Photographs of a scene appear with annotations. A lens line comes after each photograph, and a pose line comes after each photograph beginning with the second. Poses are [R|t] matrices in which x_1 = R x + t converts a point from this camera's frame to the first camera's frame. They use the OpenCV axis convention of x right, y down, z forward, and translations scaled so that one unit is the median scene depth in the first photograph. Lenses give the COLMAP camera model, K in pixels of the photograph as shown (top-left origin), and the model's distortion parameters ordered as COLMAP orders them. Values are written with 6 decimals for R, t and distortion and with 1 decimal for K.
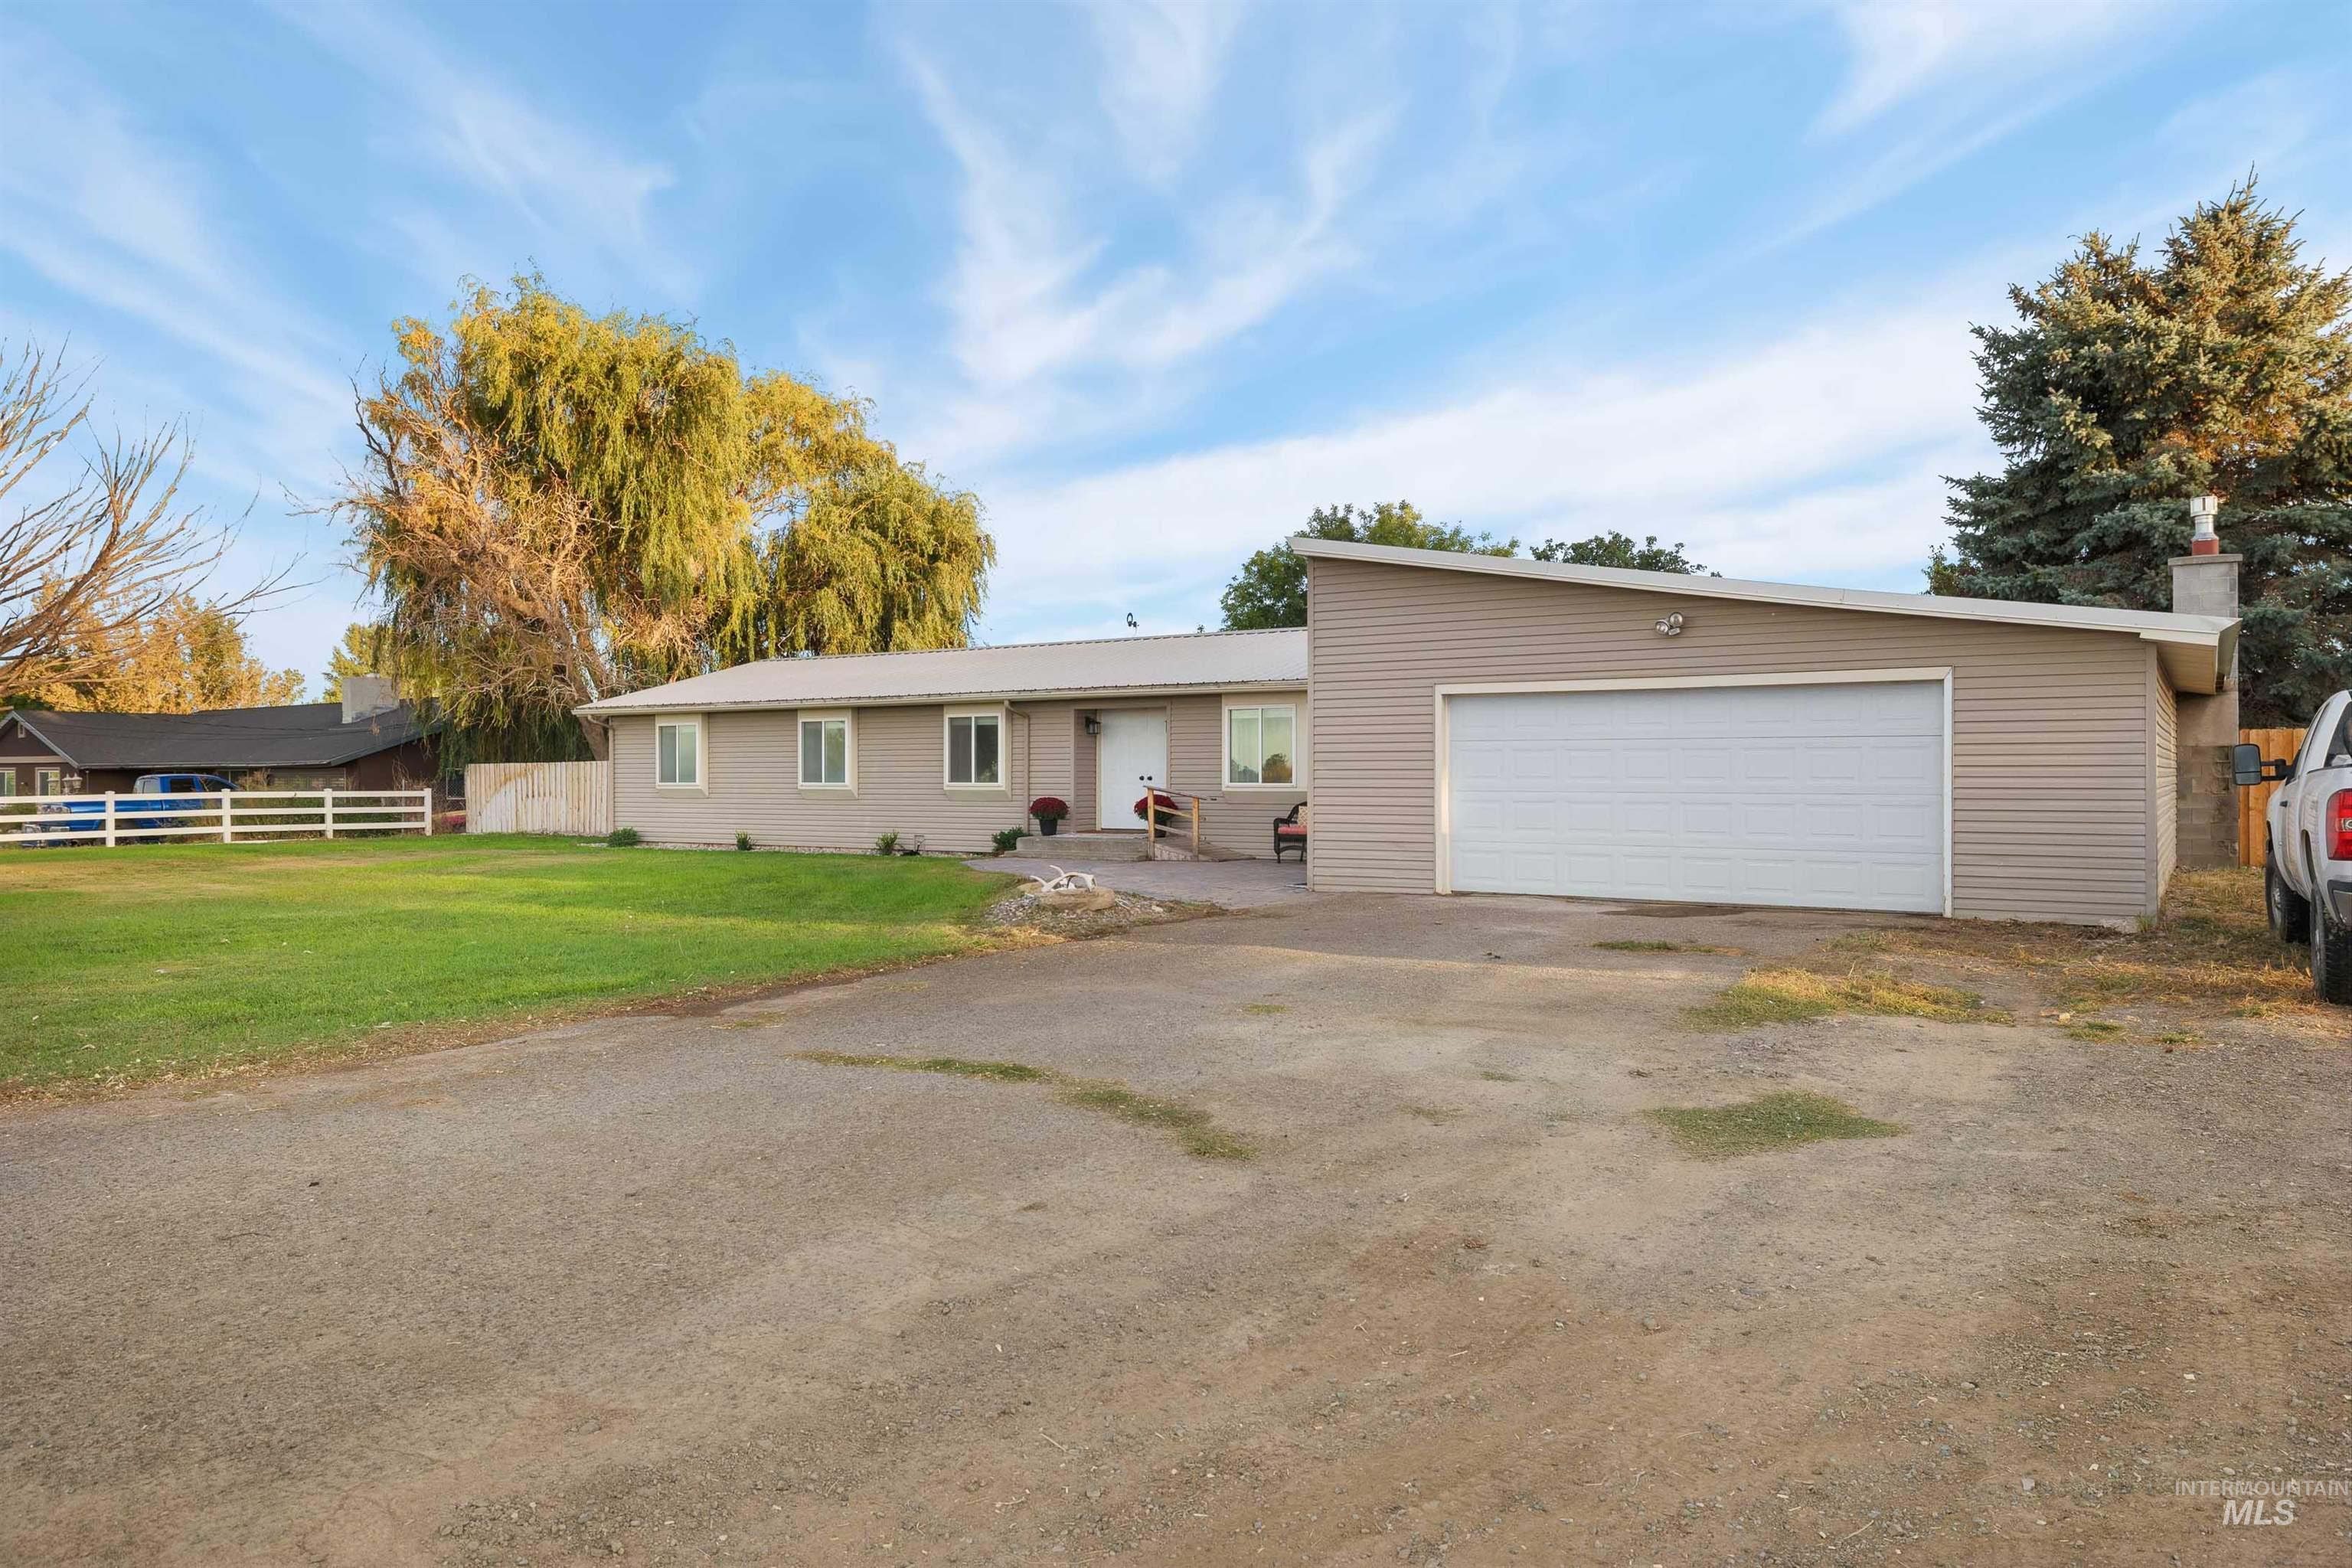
lens RADIAL K [[1556.3, 0, 1176.0], [0, 1556.3, 784.0], [0, 0, 1]] dist [0.004349, 0.000237]
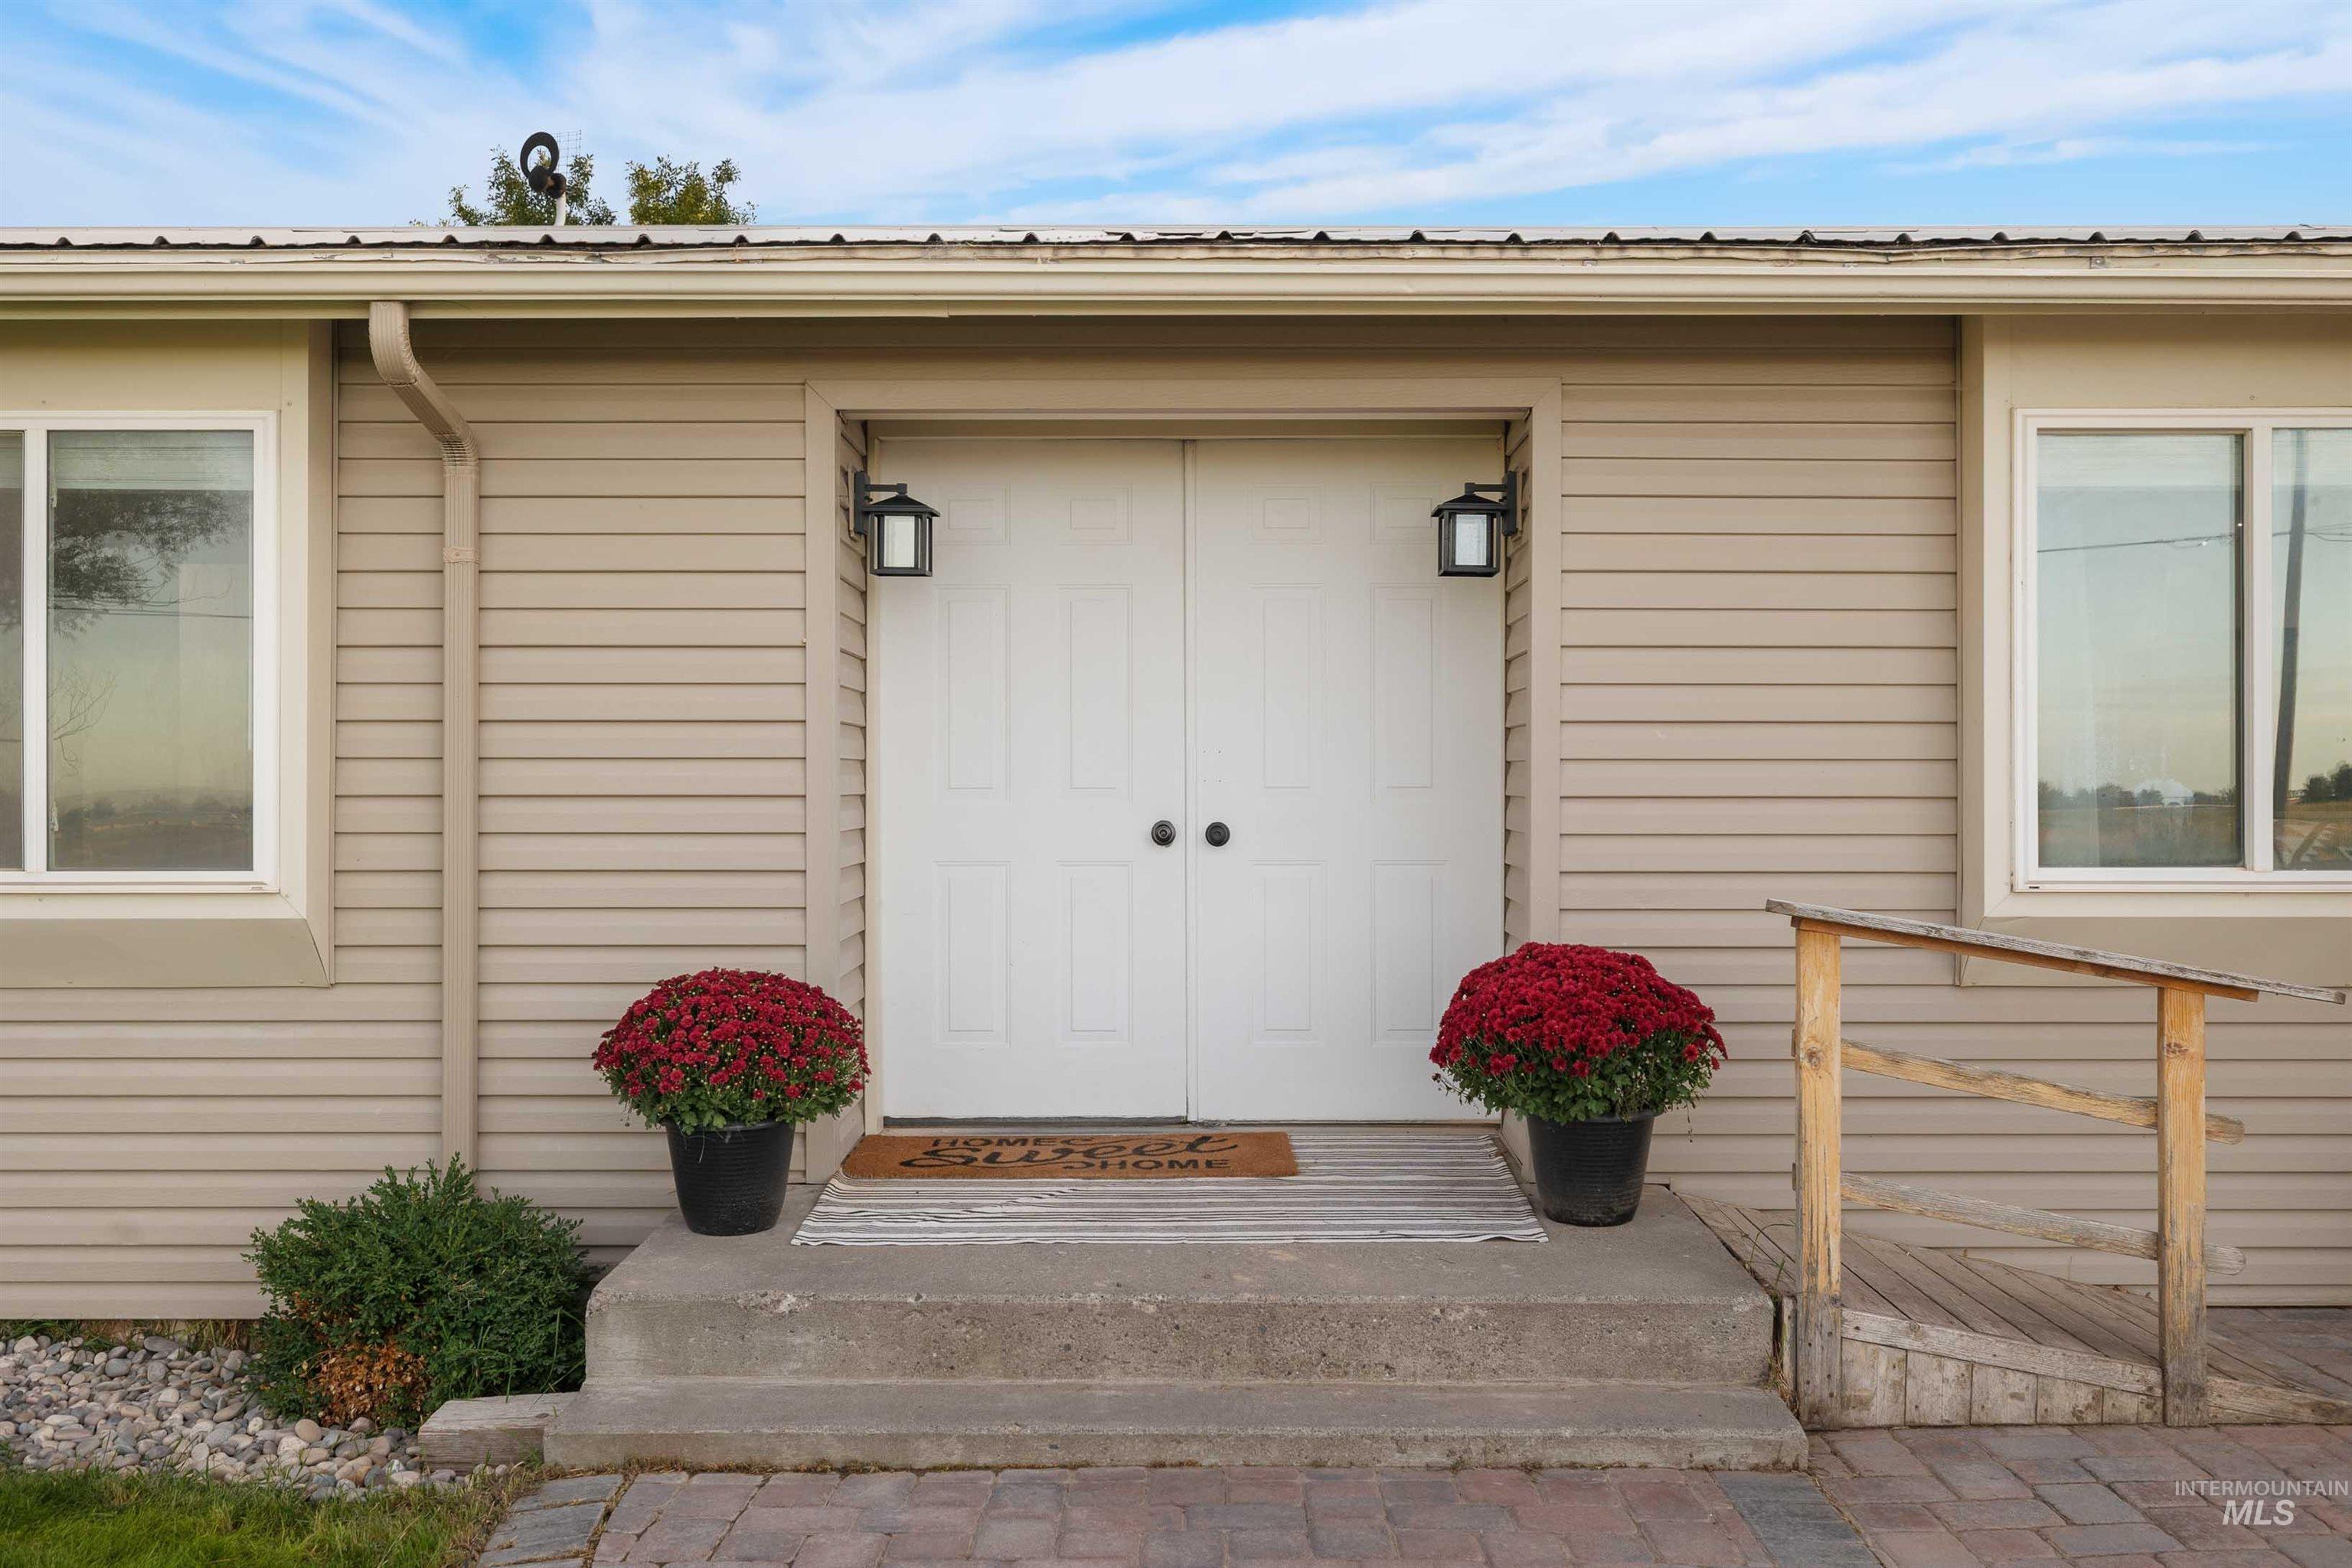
lens RADIAL K [[2364.6, 0, 1176.0], [0, 2364.6, 784.0], [0, 0, 1]] dist [-0.009271, -0.009689]
pose [[0.844980, -0.002869, 0.534790, -0.151852], [0.004382, 0.999989, -0.001560, -0.008338], [-0.534780, 0.003661, 0.844983, 0.721641]]
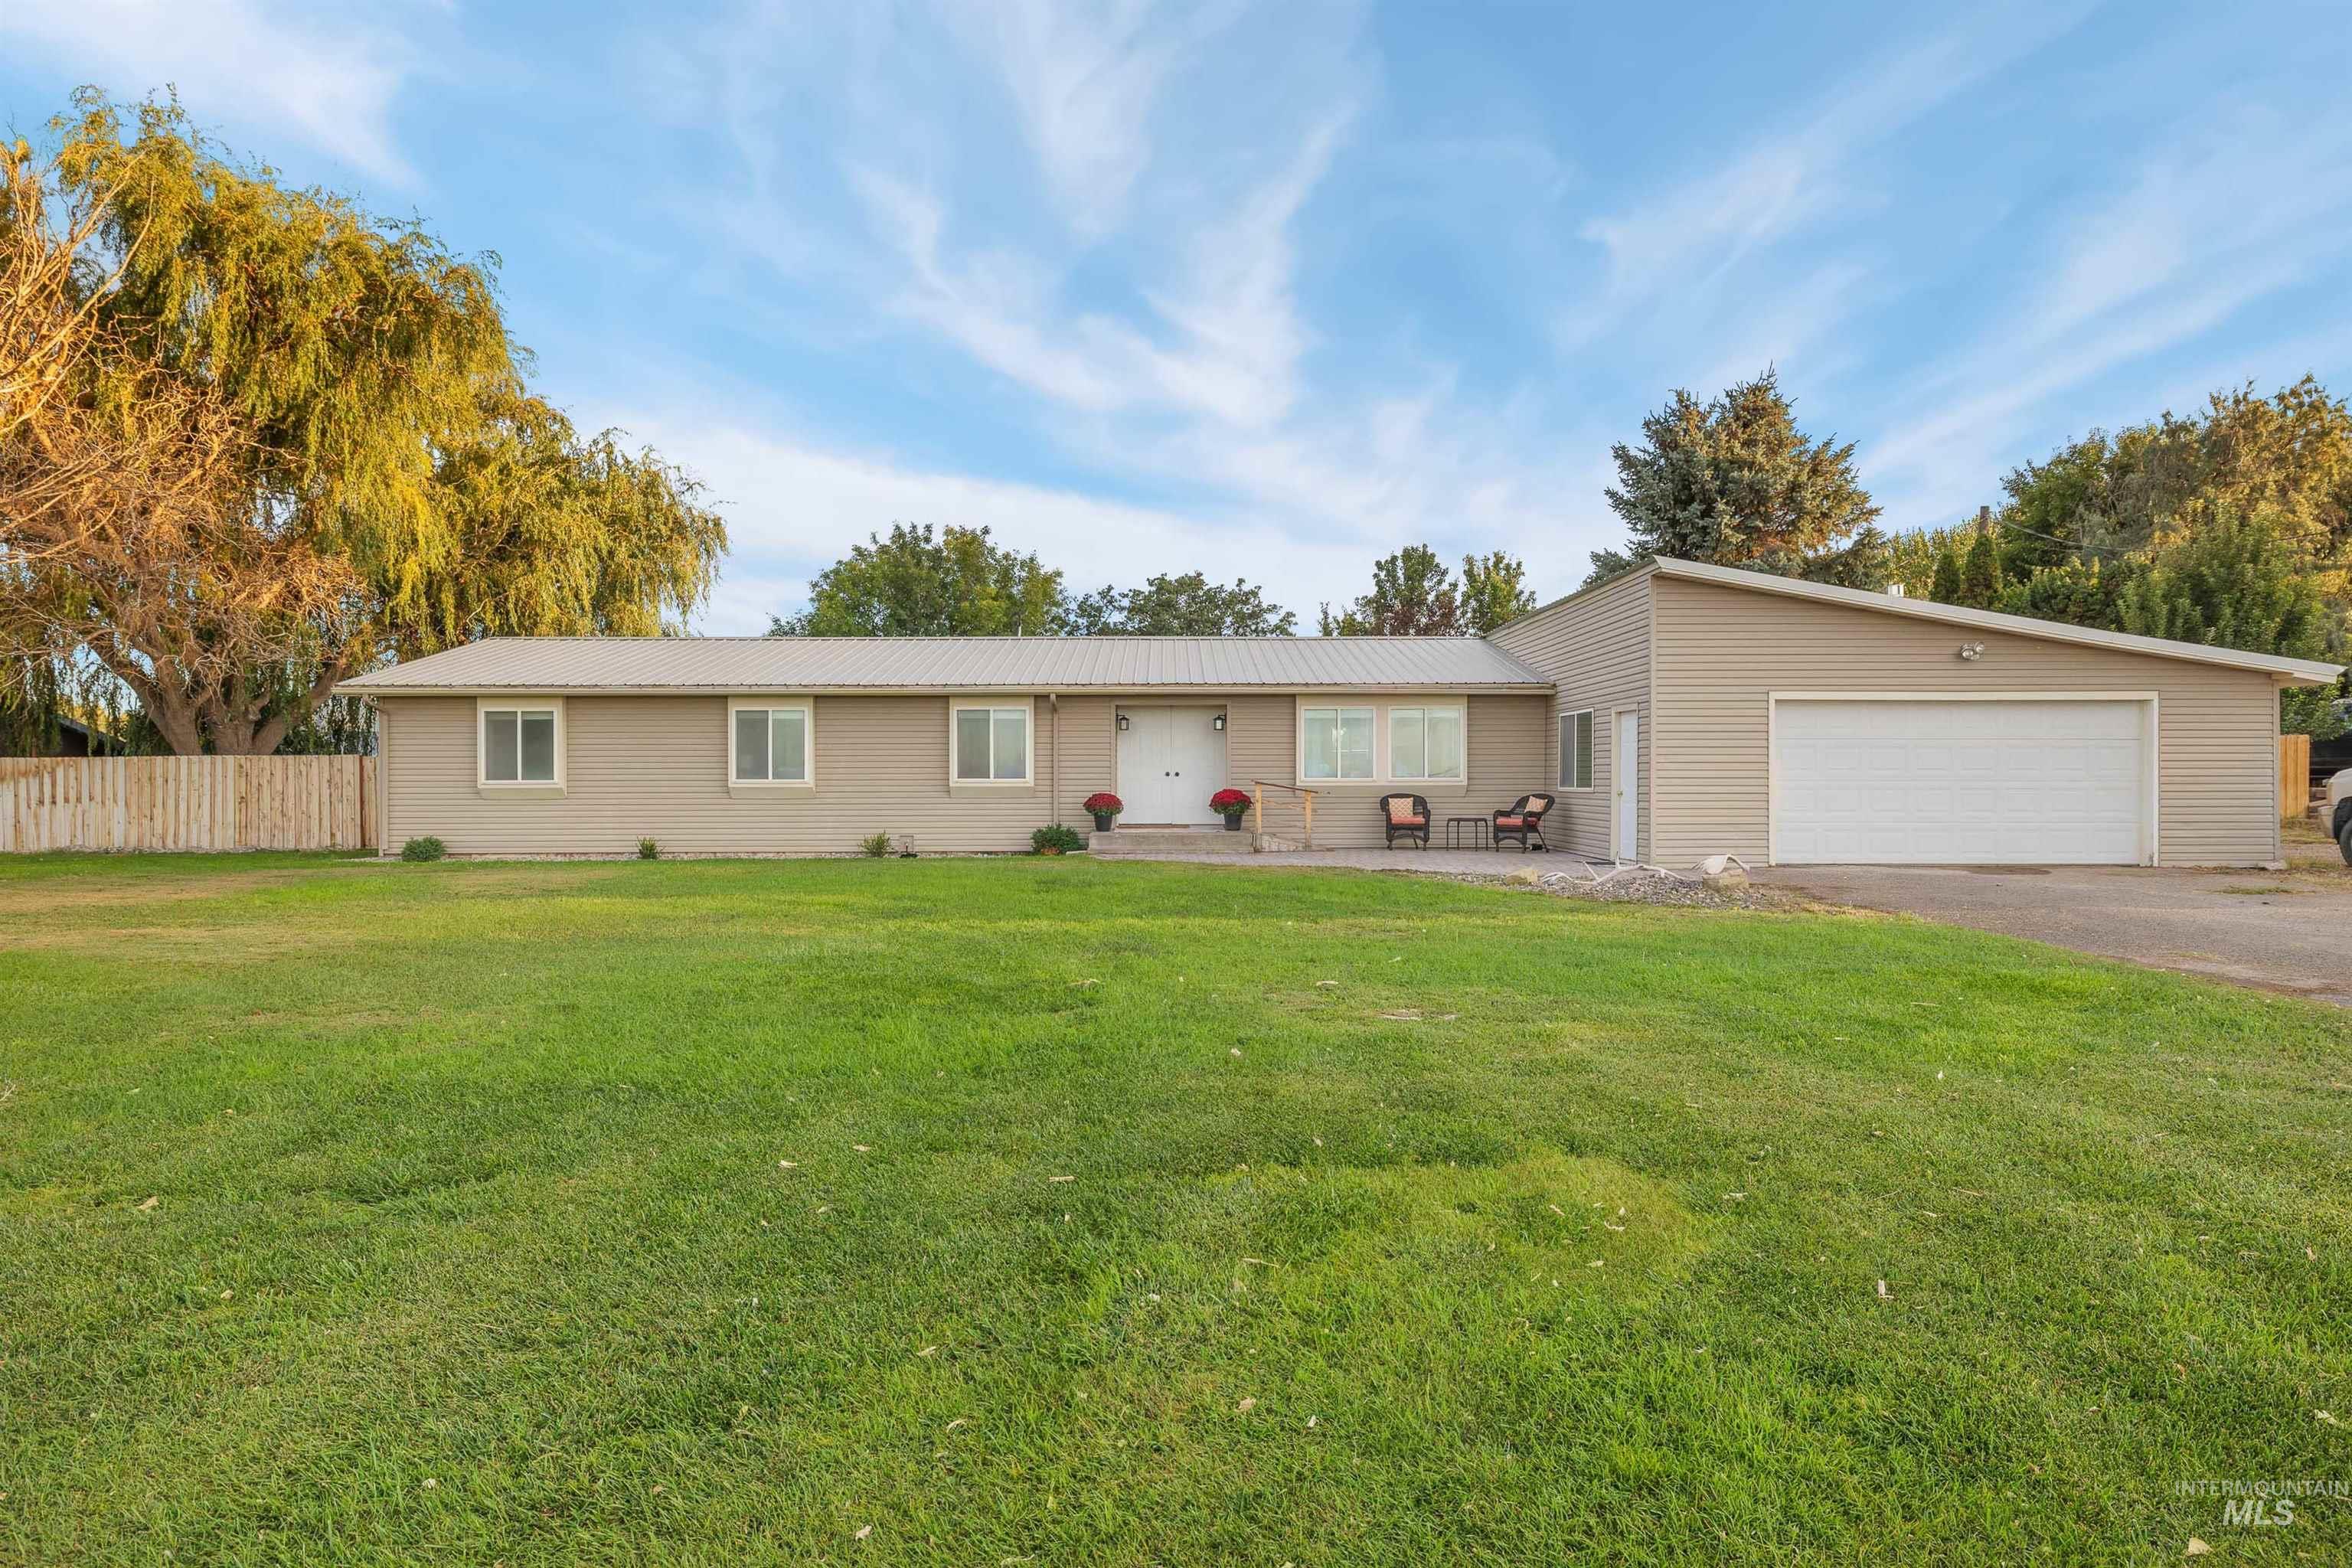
lens RADIAL K [[1314.2, 0, 1176.0], [0, 1314.2, 784.0], [0, 0, 1]] dist [0.004597, -0.000132]
pose [[0.838917, -0.004500, 0.544241, -0.455026], [0.004093, 0.999990, 0.001960, 0.001197], [-0.544245, 0.000583, 0.838926, 0.252367]]
